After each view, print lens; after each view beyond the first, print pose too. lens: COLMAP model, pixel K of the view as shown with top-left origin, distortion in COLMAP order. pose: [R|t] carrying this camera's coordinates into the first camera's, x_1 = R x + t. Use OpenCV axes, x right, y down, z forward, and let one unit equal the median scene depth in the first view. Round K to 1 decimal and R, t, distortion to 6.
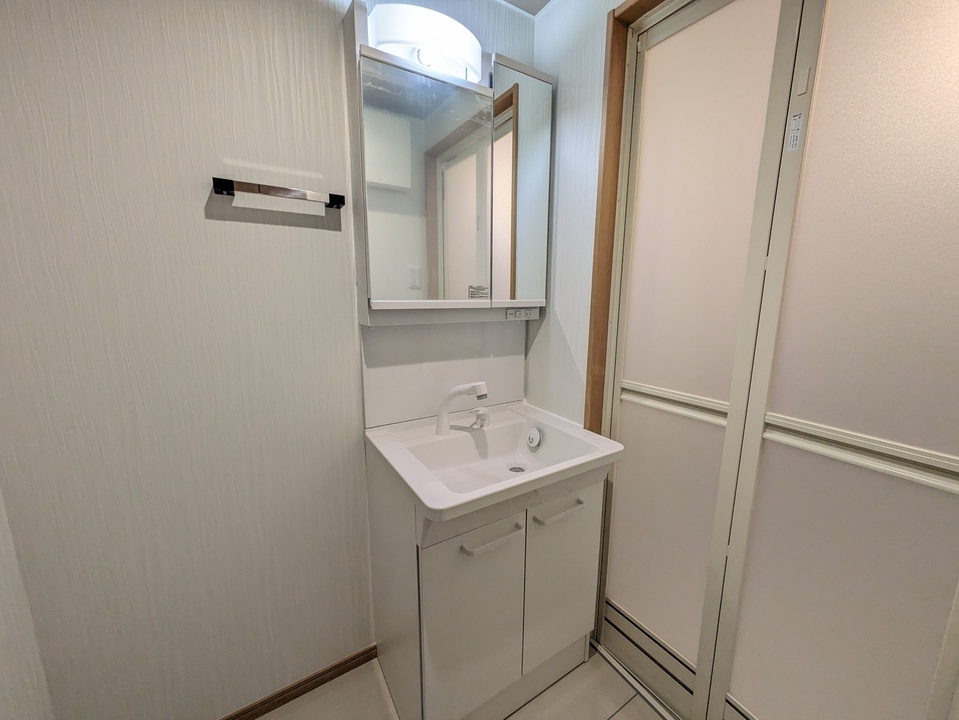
lens RADIAL K [[380.5, 0, 484.2], [0, 380.5, 358.7], [0, 0, 1]] dist [-0.000207, -0.000016]
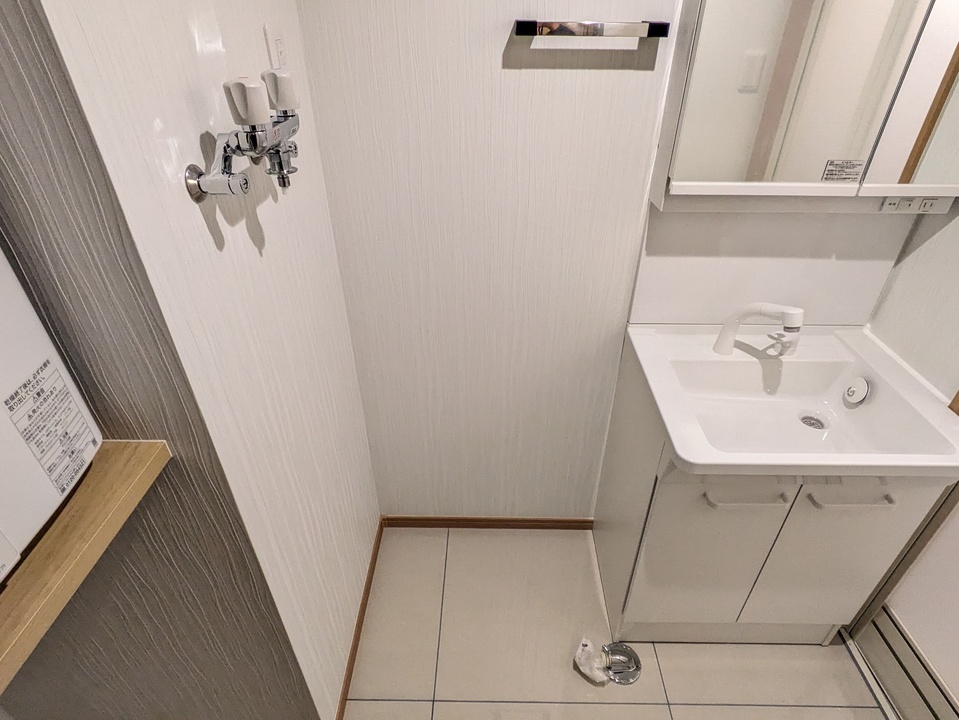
lens RADIAL K [[524.7, 0, 485.0], [0, 524.7, 361.6], [0, 0, 1]] dist [-0.005320, -0.000606]
pose [[0.833894, 0.303289, -0.461125, -0.012241], [-0.093105, 0.900813, 0.424107, -0.192845], [0.544014, -0.310727, 0.779421, -0.108176]]
